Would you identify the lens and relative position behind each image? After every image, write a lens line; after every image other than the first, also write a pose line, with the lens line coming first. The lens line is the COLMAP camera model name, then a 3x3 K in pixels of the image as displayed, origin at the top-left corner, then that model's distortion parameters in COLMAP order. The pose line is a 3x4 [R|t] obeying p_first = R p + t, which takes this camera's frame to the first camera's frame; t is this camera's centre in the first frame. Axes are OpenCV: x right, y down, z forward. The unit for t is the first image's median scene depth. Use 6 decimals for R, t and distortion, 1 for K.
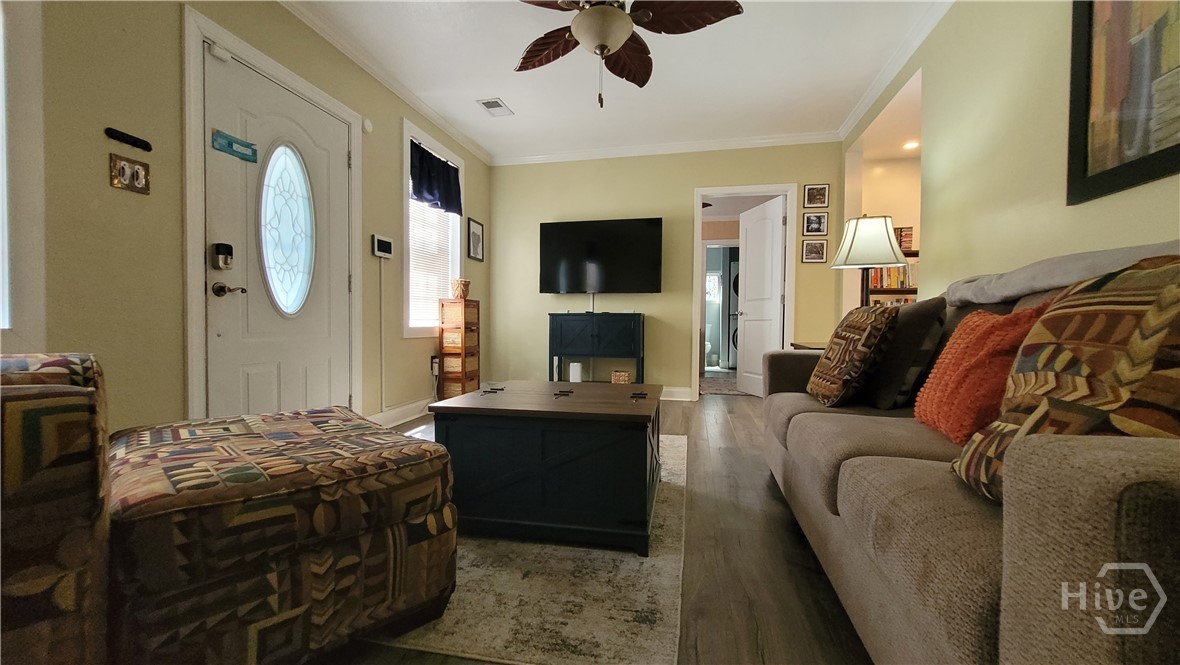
lens RADIAL K [[462.5, 0, 593.4], [0, 462.5, 335.9], [0, 0, 1]] dist [0.001580, 0.000035]
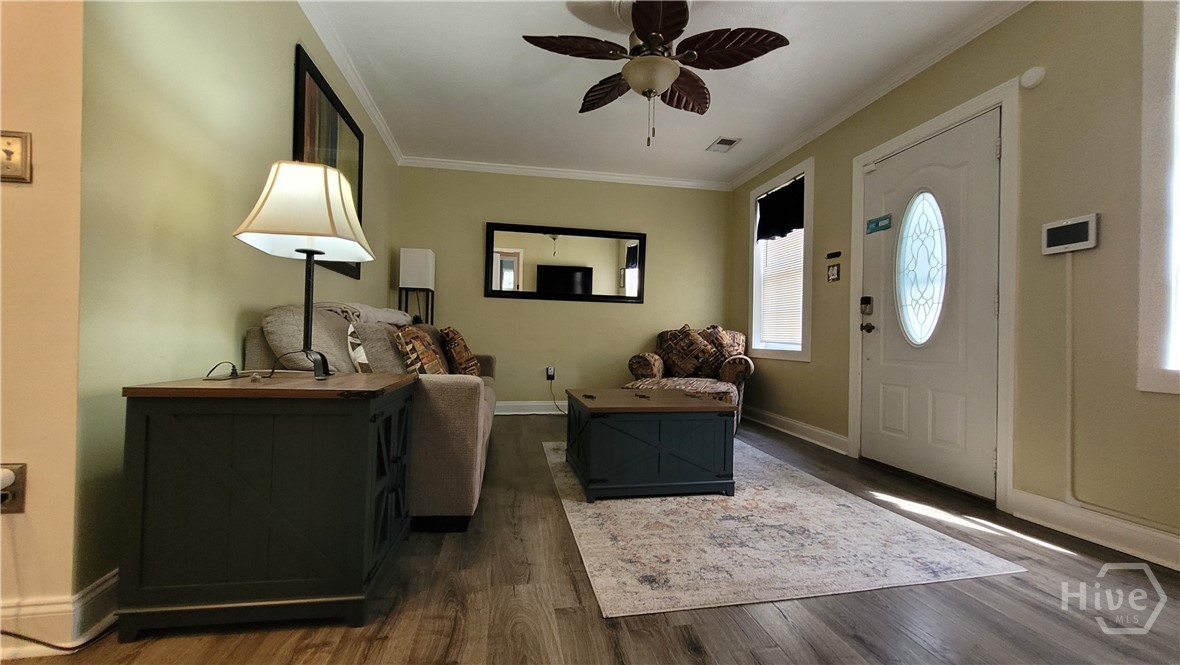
lens RADIAL K [[462.5, 0, 590.4], [0, 462.5, 331.8], [0, 0, 1]] dist [0.001580, 0.000035]
pose [[-0.924484, -0.033316, -0.379762, 0.532455], [-0.039612, 0.999177, 0.008773, -0.062244], [0.379157, 0.023154, -0.925043, 1.923695]]
